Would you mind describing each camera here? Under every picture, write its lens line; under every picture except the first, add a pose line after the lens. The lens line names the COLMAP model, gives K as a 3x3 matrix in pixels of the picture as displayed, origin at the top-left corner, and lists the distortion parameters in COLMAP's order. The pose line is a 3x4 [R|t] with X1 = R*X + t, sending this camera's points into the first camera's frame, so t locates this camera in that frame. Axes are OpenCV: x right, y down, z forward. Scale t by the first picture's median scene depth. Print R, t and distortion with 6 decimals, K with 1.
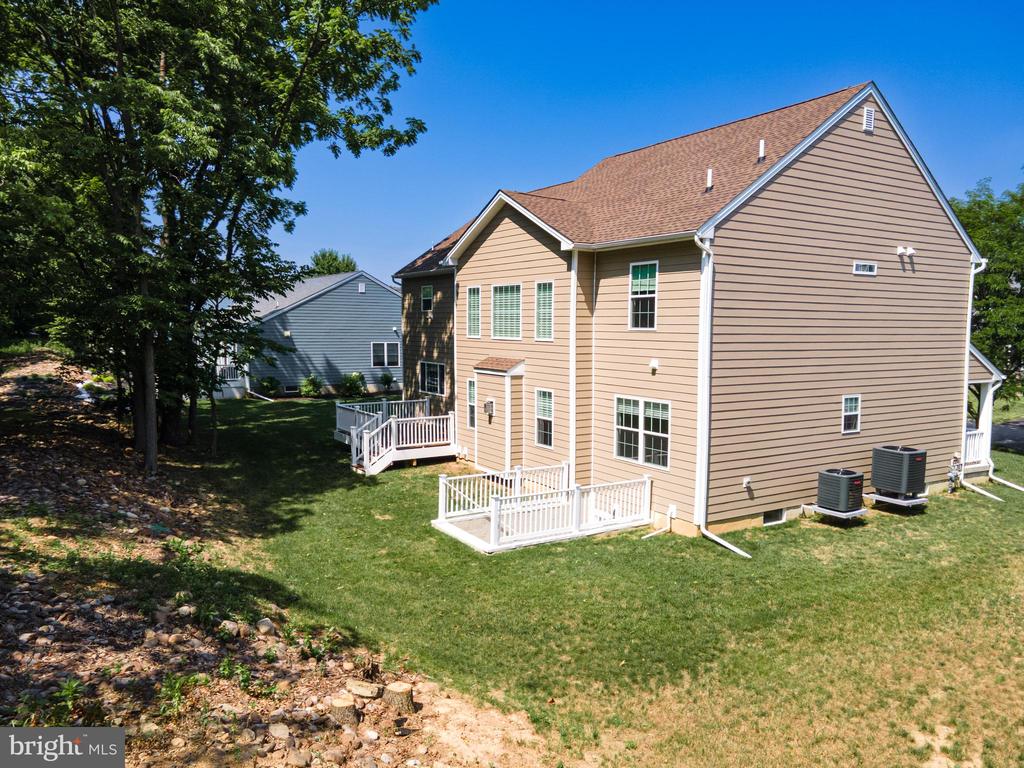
lens RADIAL K [[742.5, 0, 505.1], [0, 742.5, 387.6], [0, 0, 1]] dist [0.026549, 0.074725]
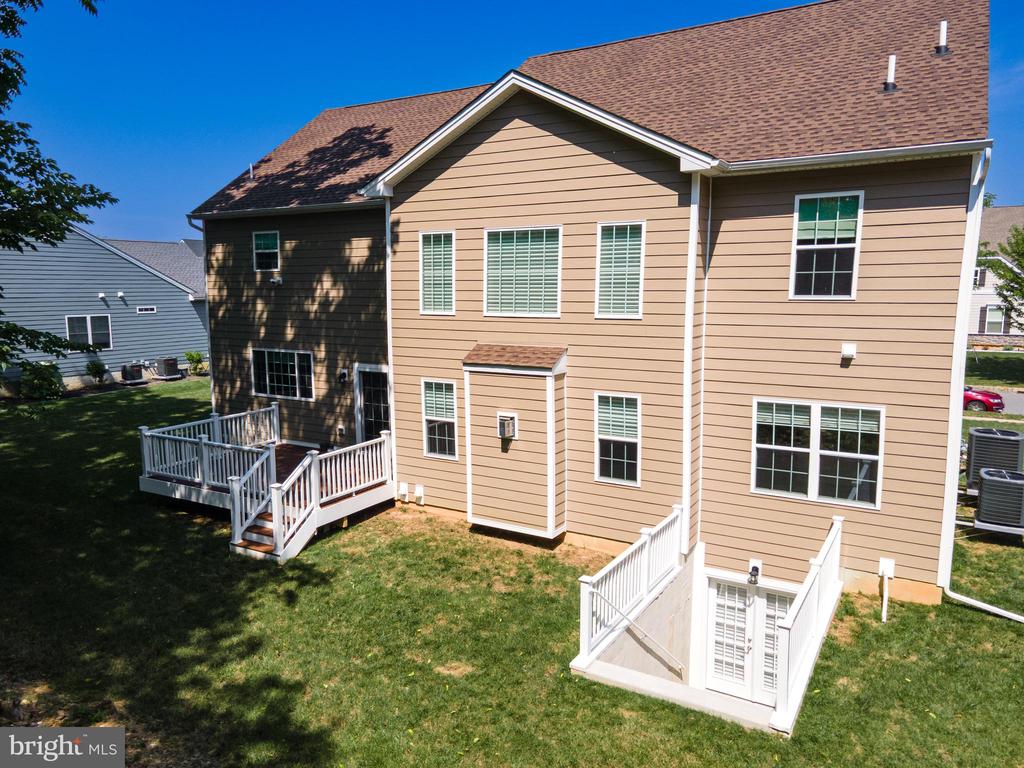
lens RADIAL K [[753.2, 0, 512.0], [0, 753.2, 384.0], [0, 0, 1]] dist [0.029733, 0.000830]
pose [[0.891586, -0.074584, 0.446667, -0.329651], [0.051877, 0.996672, 0.062873, -0.053890], [-0.449870, -0.032885, 0.892488, 0.480459]]
